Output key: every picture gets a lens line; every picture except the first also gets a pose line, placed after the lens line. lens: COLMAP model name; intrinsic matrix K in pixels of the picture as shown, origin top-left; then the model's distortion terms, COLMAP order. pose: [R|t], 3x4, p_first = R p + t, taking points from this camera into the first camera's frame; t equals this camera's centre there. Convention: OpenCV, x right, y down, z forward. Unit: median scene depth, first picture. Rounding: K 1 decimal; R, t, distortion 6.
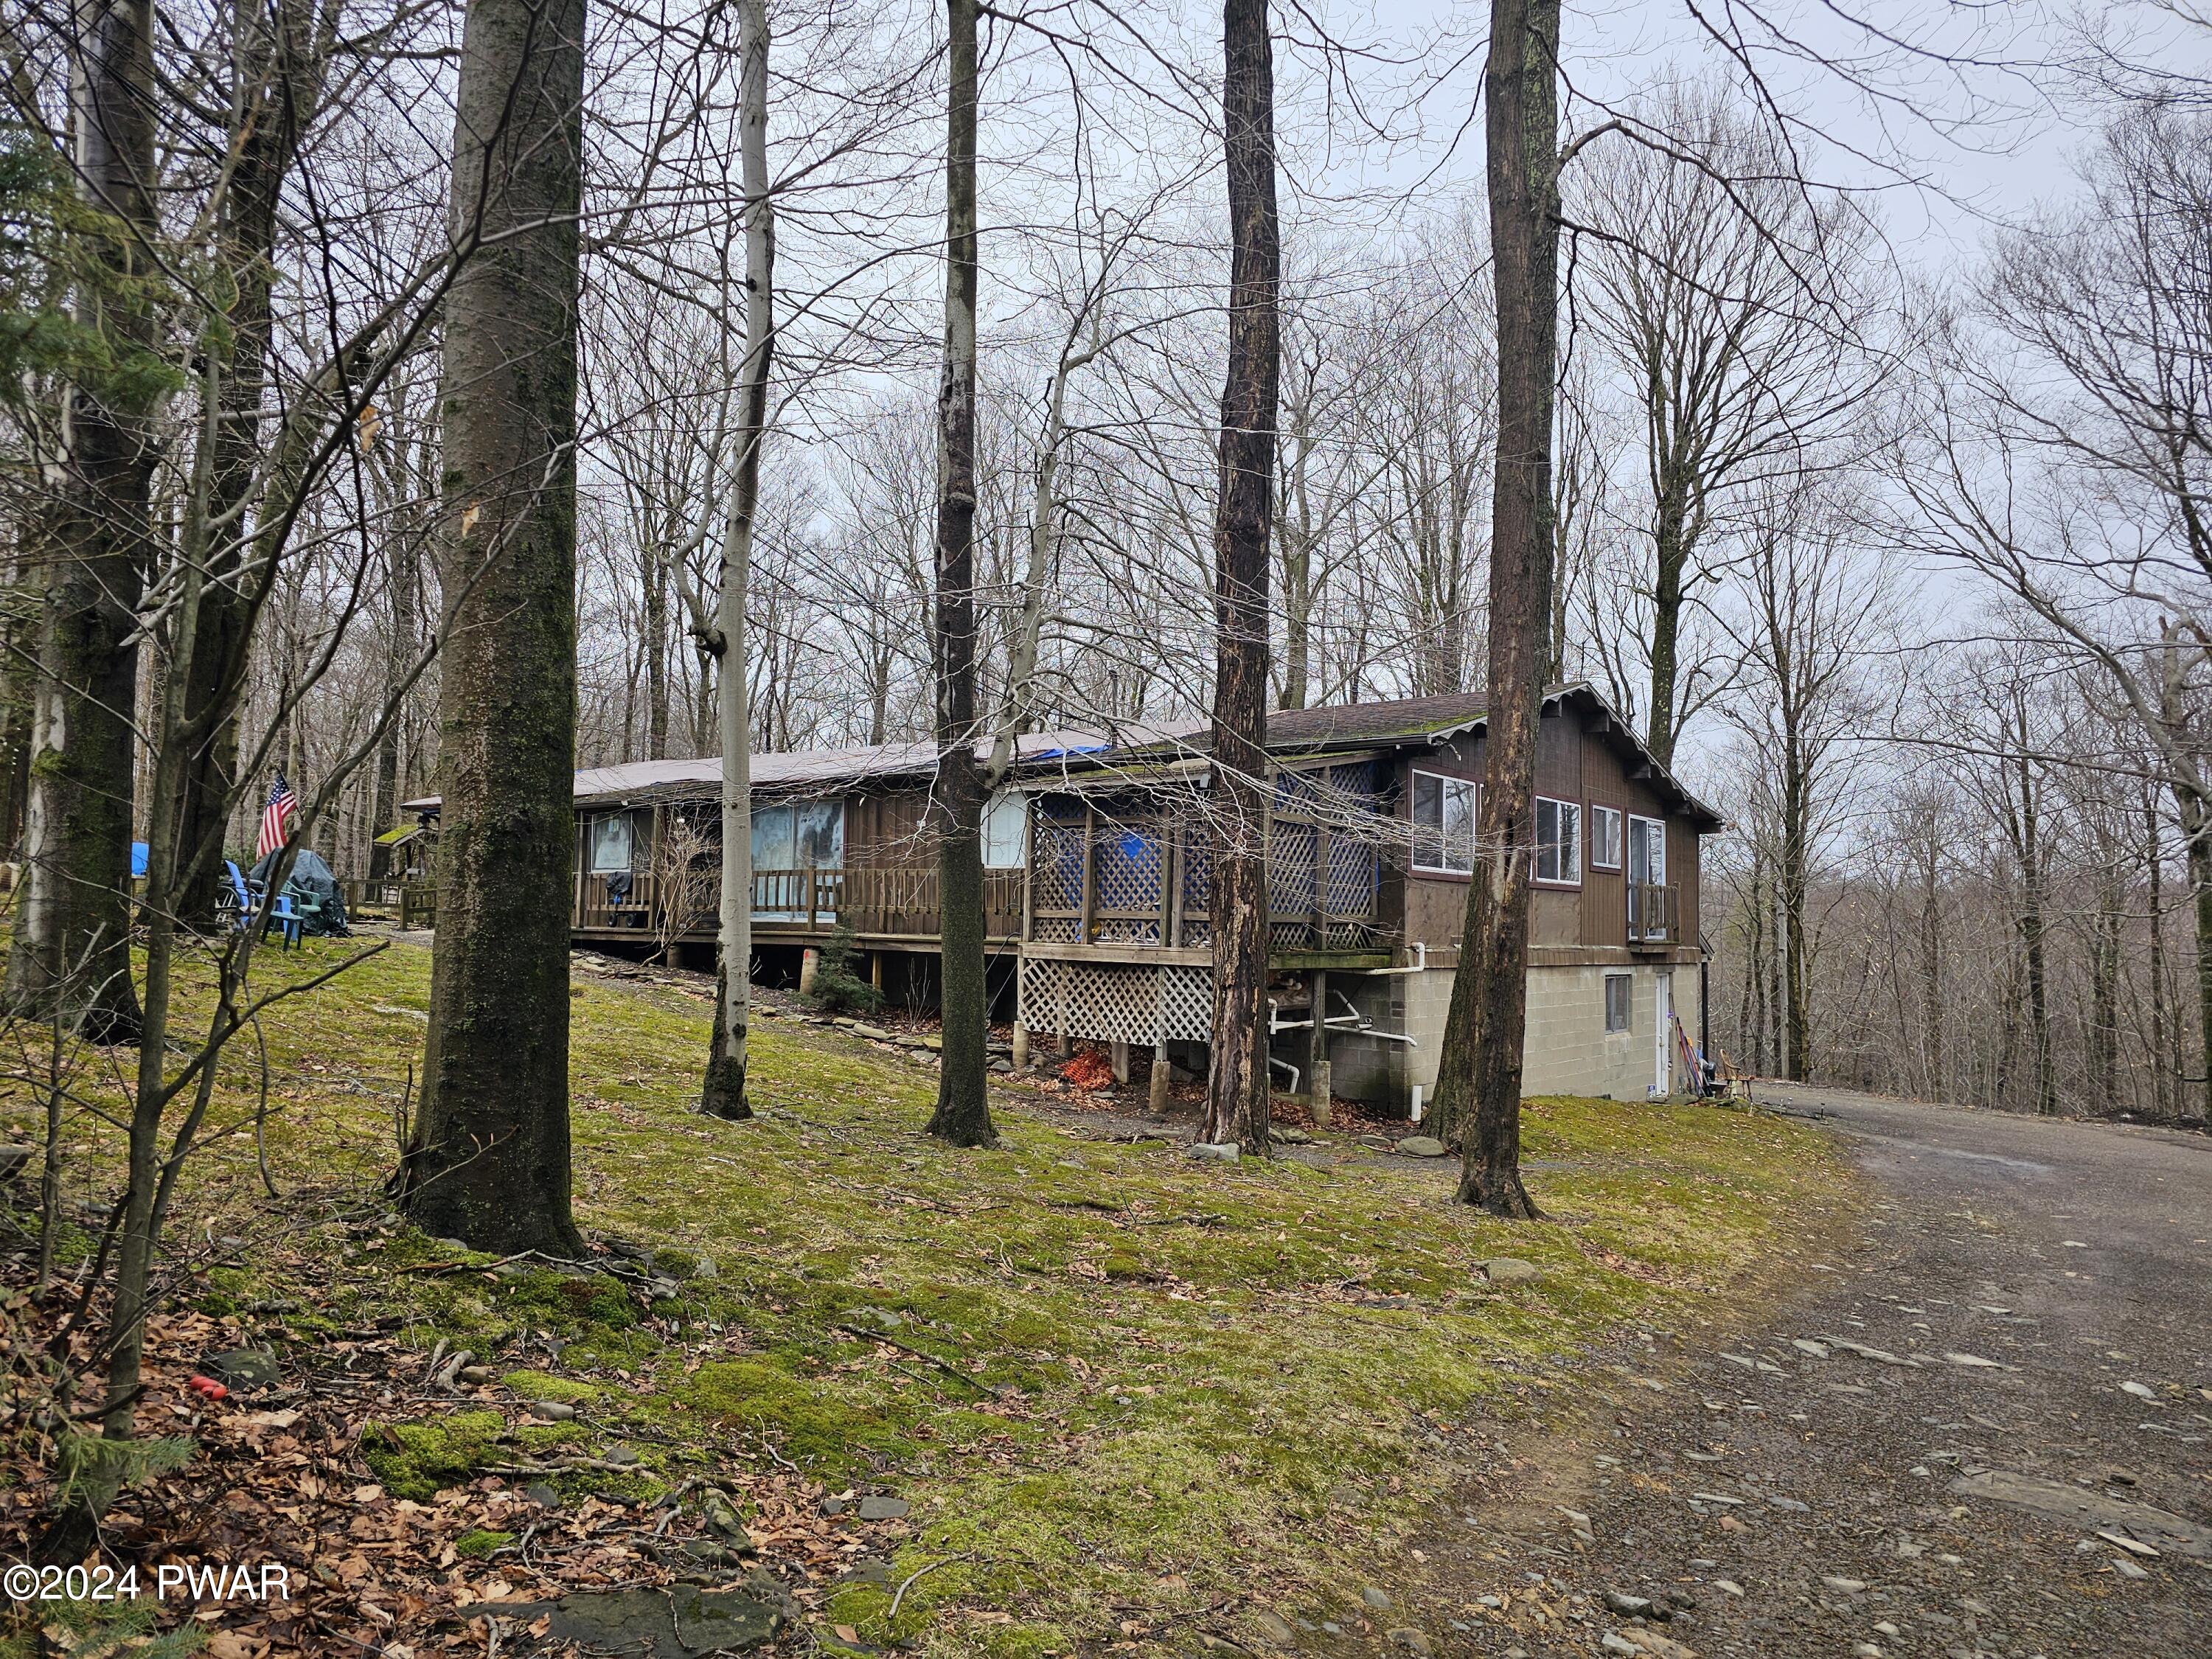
lens RADIAL K [[1469.5, 0, 1106.0], [0, 1469.5, 829.5], [0, 0, 1]] dist [0.001753, -0.000186]
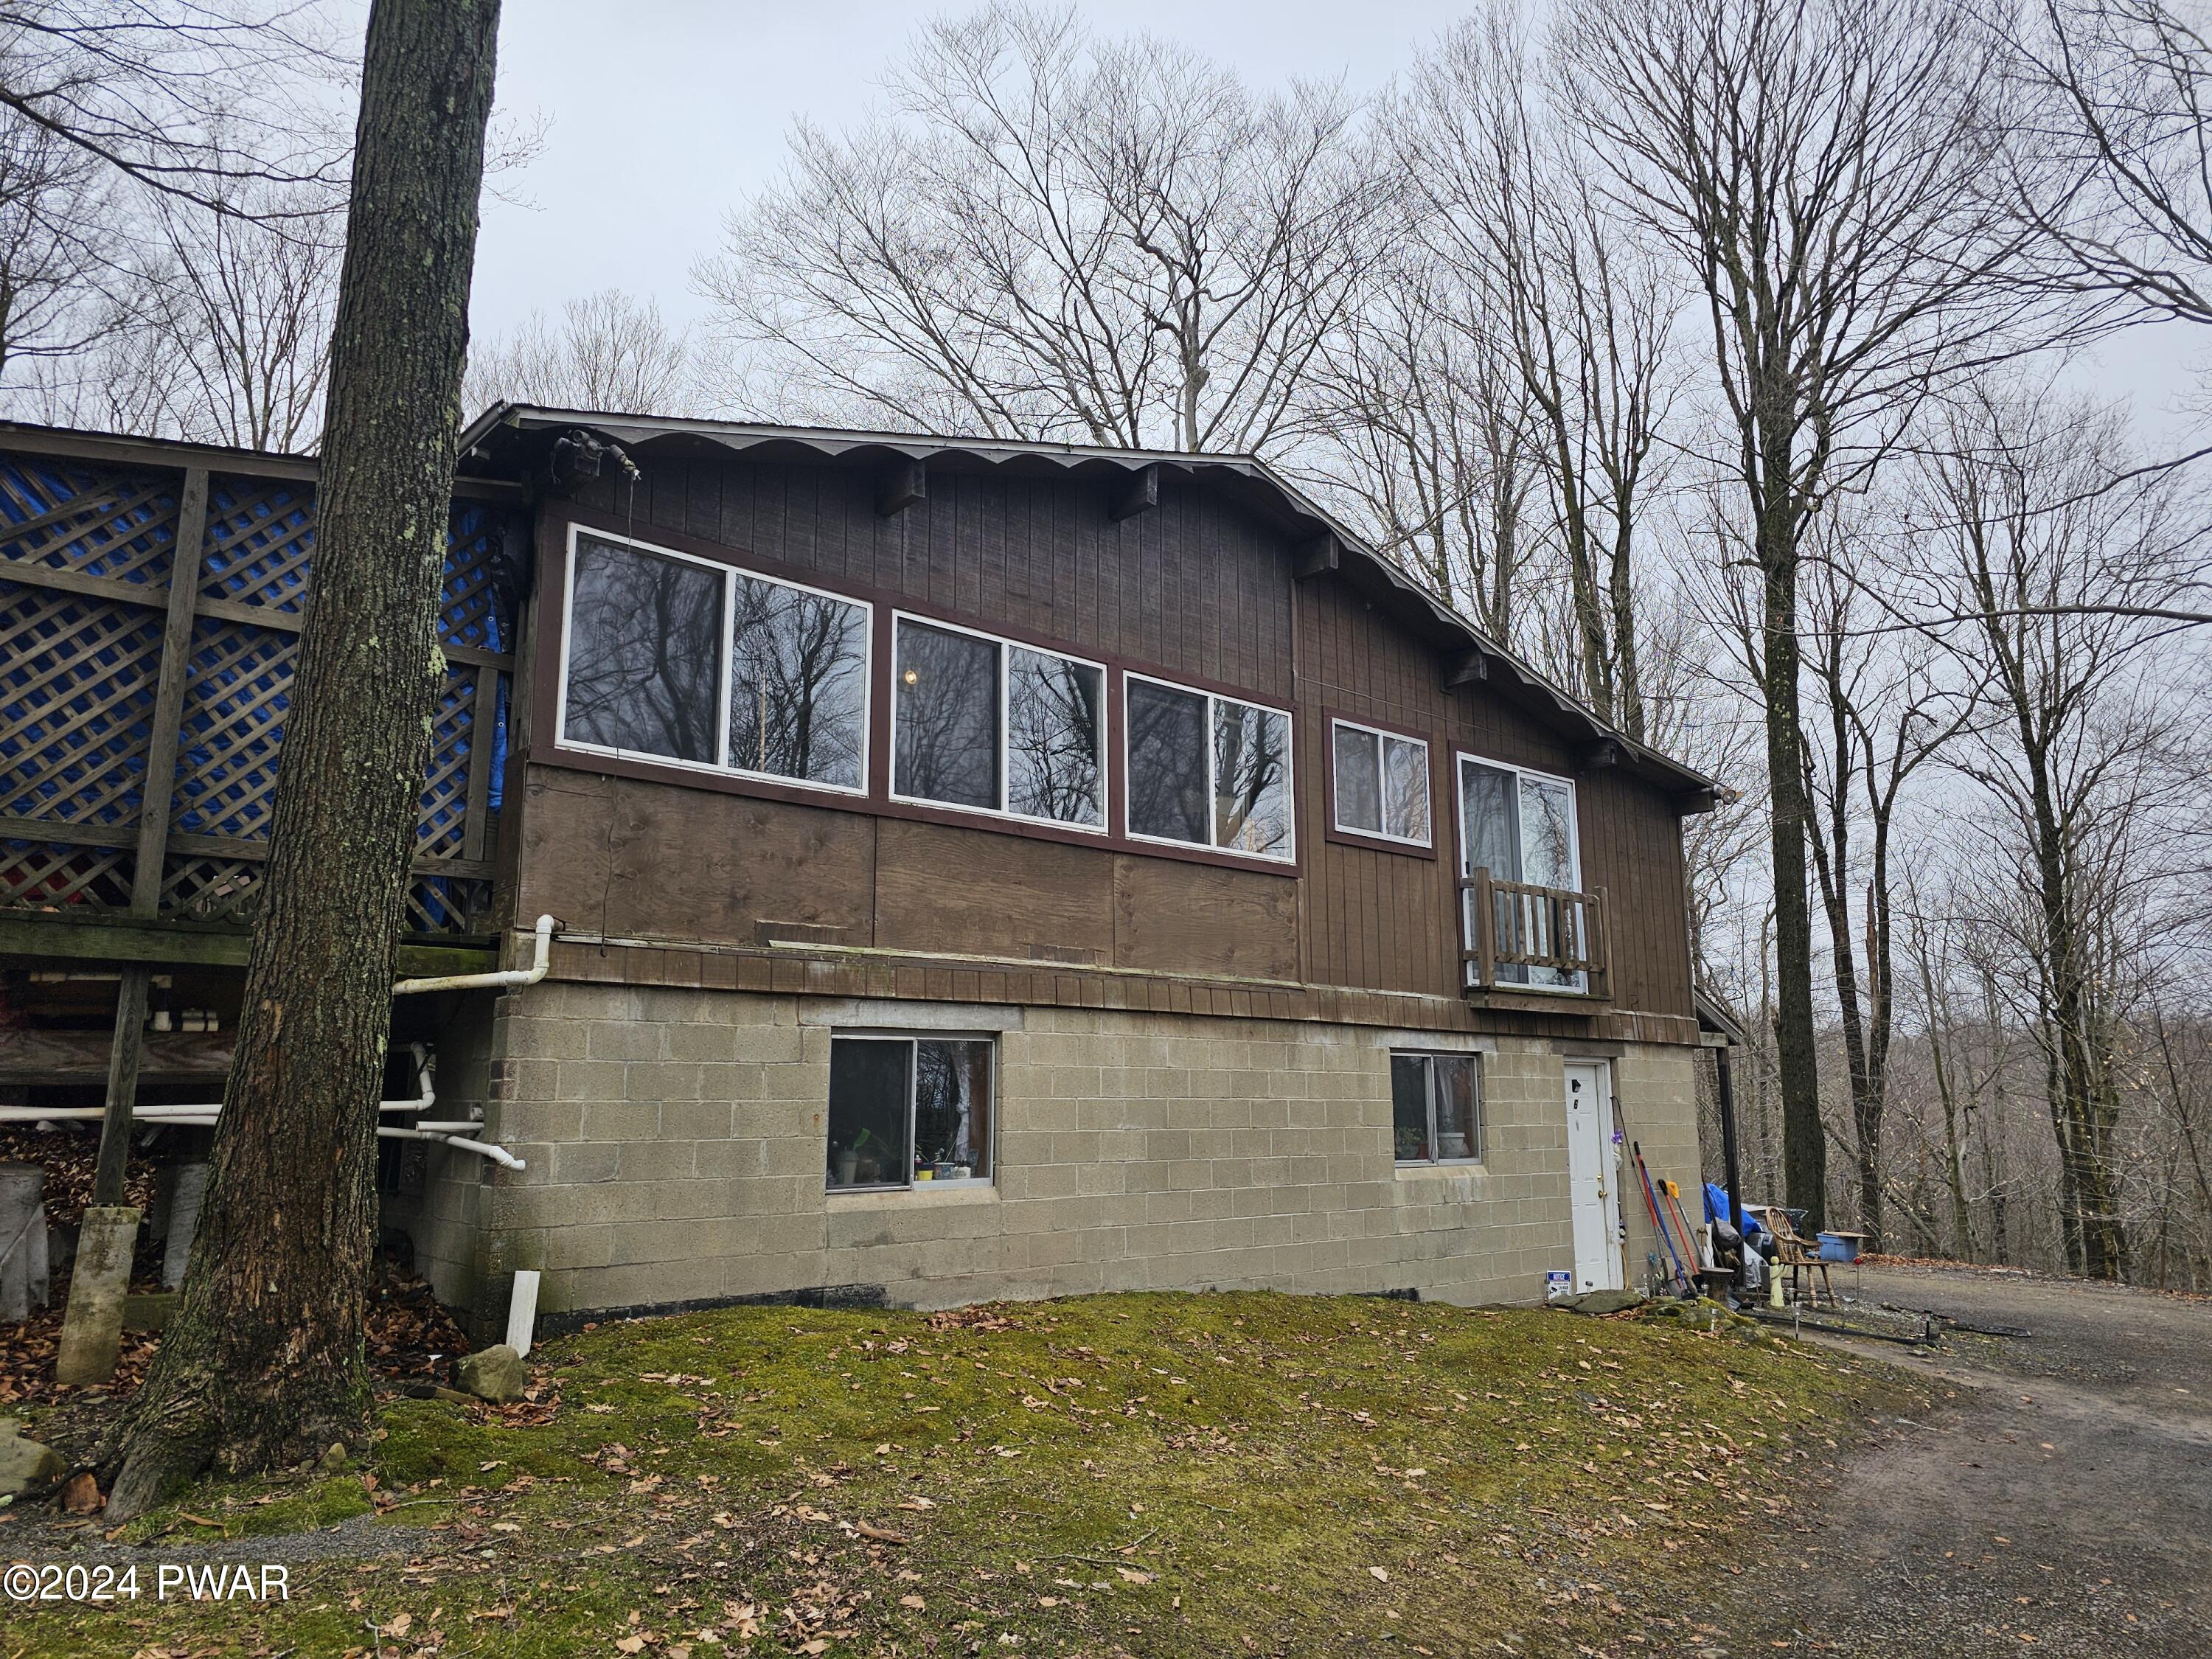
lens RADIAL K [[1469.5, 0, 1106.0], [0, 1469.5, 829.5], [0, 0, 1]] dist [0.001753, -0.000186]
pose [[0.979217, -0.056993, -0.194644, 0.308170], [0.032055, 0.991133, -0.128947, 0.076613], [0.200267, 0.120028, 0.972361, 0.421308]]
